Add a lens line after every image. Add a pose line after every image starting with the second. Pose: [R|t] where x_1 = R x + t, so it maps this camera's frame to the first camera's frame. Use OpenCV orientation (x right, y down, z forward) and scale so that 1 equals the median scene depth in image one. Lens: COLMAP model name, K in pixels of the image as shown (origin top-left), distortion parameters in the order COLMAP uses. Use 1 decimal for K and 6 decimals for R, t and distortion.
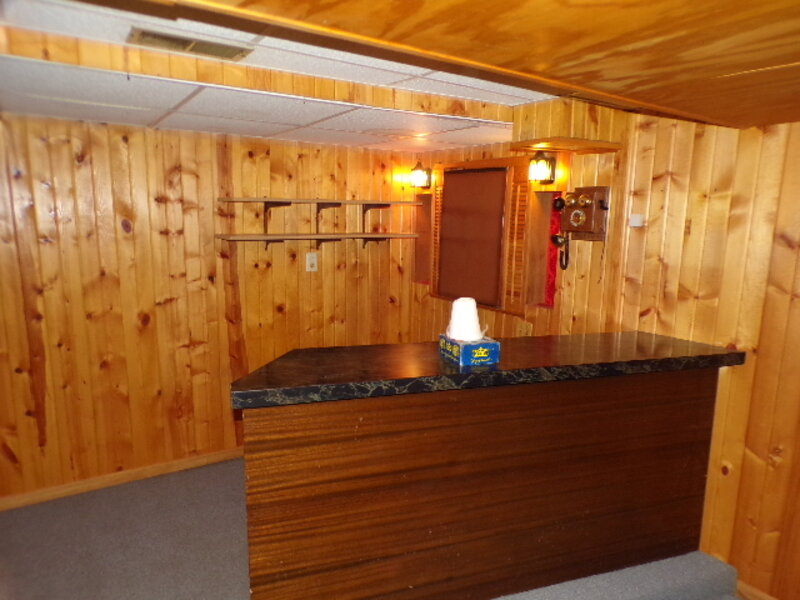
lens RADIAL K [[545.8, 0, 400.0], [0, 545.8, 300.0], [0, 0, 1]] dist [0.023078, -0.002915]
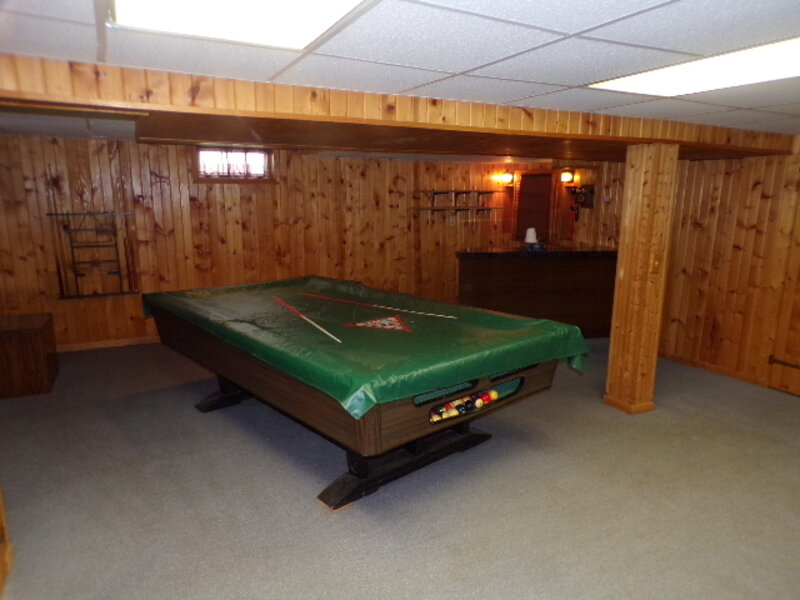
lens RADIAL K [[545.8, 0, 400.0], [0, 545.8, 300.0], [0, 0, 1]] dist [0.023078, -0.002915]
pose [[0.993796, 0.015441, -0.110143, -0.141352], [-0.011636, 0.999316, 0.035107, 0.166284], [0.110610, -0.033607, 0.993296, -1.121455]]
